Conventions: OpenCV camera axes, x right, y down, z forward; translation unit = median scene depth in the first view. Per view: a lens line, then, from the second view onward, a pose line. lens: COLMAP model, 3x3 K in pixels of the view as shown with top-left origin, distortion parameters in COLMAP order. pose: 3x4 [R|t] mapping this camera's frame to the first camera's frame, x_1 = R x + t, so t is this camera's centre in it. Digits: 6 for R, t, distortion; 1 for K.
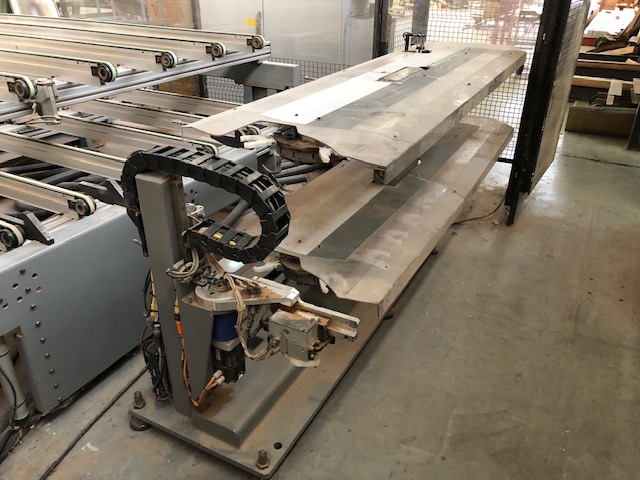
lens RADIAL K [[527.7, 0, 319.5], [0, 527.7, 238.8], [0, 0, 1]] dist [0.030927, -0.013934]
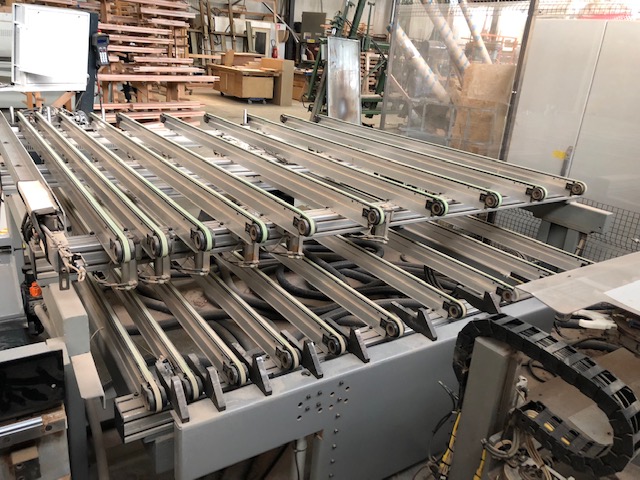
lens RADIAL K [[527.7, 0, 317.5], [0, 527.7, 236.4], [0, 0, 1]] dist [0.030927, -0.013934]
pose [[0.882339, 0.212546, -0.419883, -0.133362], [-0.277884, 0.955360, -0.100339, -0.068825], [0.379813, 0.205212, 0.902015, -0.046899]]
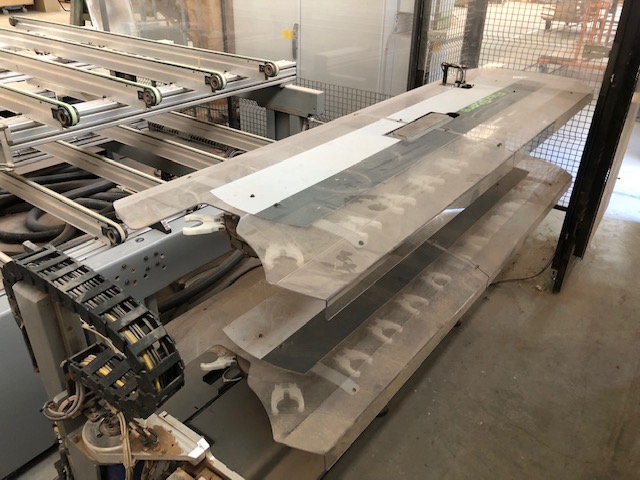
lens RADIAL K [[527.7, 0, 319.7], [0, 527.7, 238.1], [0, 0, 1]] dist [0.030927, -0.013934]
pose [[0.988729, 0.079175, -0.127070, 0.119187], [-0.076722, 0.996761, 0.024095, -0.141506], [0.128567, -0.014075, 0.991601, 0.155269]]
